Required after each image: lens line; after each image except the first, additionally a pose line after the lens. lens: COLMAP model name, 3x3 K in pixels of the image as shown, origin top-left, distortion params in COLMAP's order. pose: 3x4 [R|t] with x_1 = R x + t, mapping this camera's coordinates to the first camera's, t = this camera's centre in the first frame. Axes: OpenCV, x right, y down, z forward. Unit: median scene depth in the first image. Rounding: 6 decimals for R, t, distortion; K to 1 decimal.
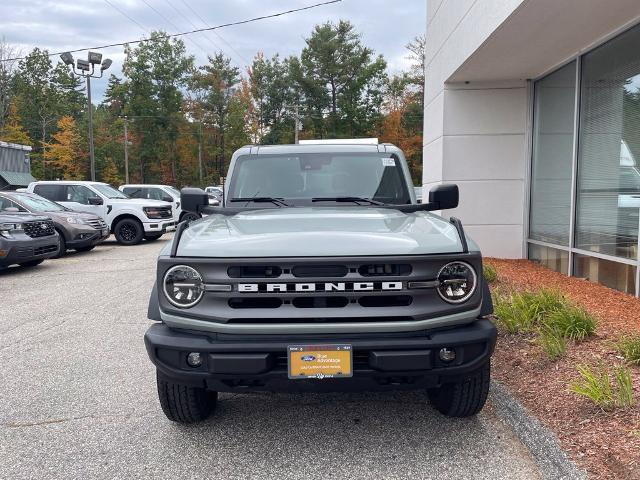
lens RADIAL K [[469.9, 0, 320.0], [0, 469.9, 240.0], [0, 0, 1]] dist [0.076820, -0.083546]
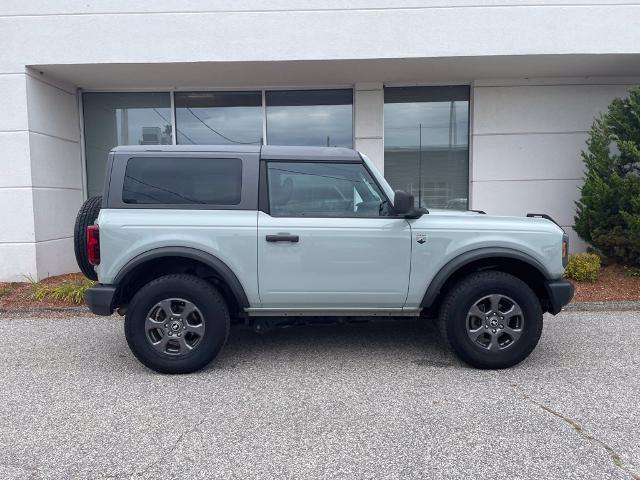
lens RADIAL K [[469.9, 0, 320.0], [0, 469.9, 240.0], [0, 0, 1]] dist [0.076820, -0.083546]
pose [[-0.000429, -0.063939, 0.997954, -1.881981], [0.098747, 0.993074, 0.063668, -0.125610], [-0.995113, 0.098572, 0.005888, 1.746107]]
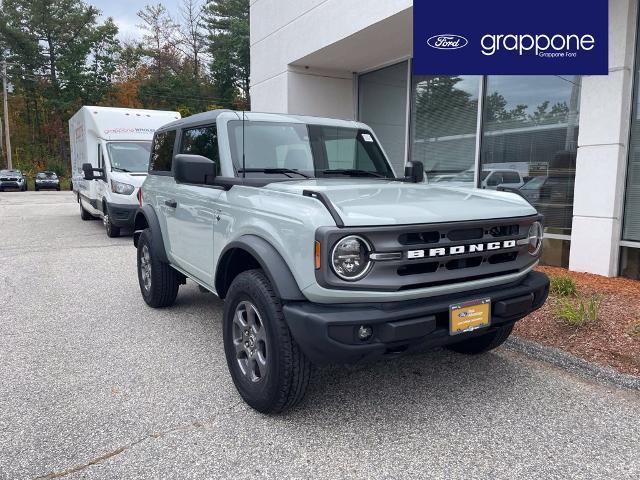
lens RADIAL K [[469.9, 0, 320.0], [0, 469.9, 240.0], [0, 0, 1]] dist [0.076820, -0.083546]
pose [[0.856636, -0.055044, 0.512977, -0.770012], [0.034519, 0.998179, 0.049465, 0.012265], [-0.514766, -0.024666, 0.856976, 0.213649]]
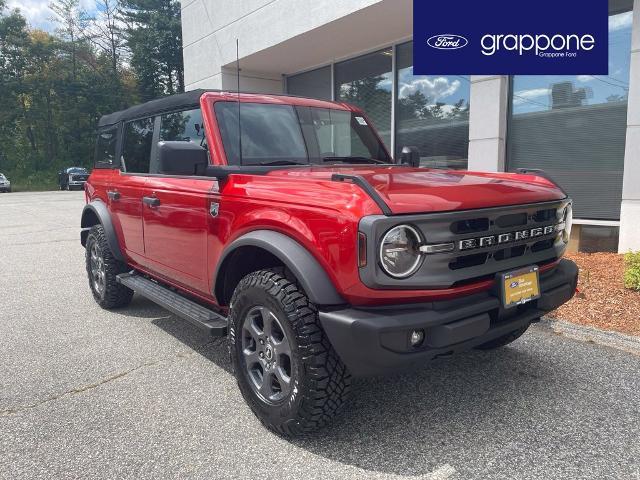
lens RADIAL K [[468.5, 0, 307.0], [0, 468.5, 240.5], [0, 0, 1]] dist [0.076404, -0.077563]
pose [[0.786971, -0.089735, 0.610430, -0.845232], [0.065202, 0.995923, 0.062345, 0.017410], [-0.613536, -0.009263, 0.789613, 0.439299]]
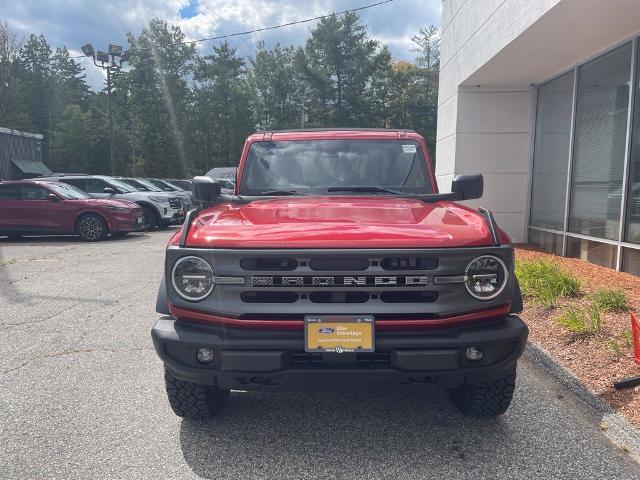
lens RADIAL K [[468.9, 0, 323.9], [0, 468.9, 242.5], [0, 0, 1]] dist [-0.002106, 0.114850]
pose [[0.999944, 0.010398, 0.002205, -0.029772], [-0.010446, 0.999675, 0.023262, 0.001987], [-0.001963, -0.023284, 0.999727, 0.064402]]
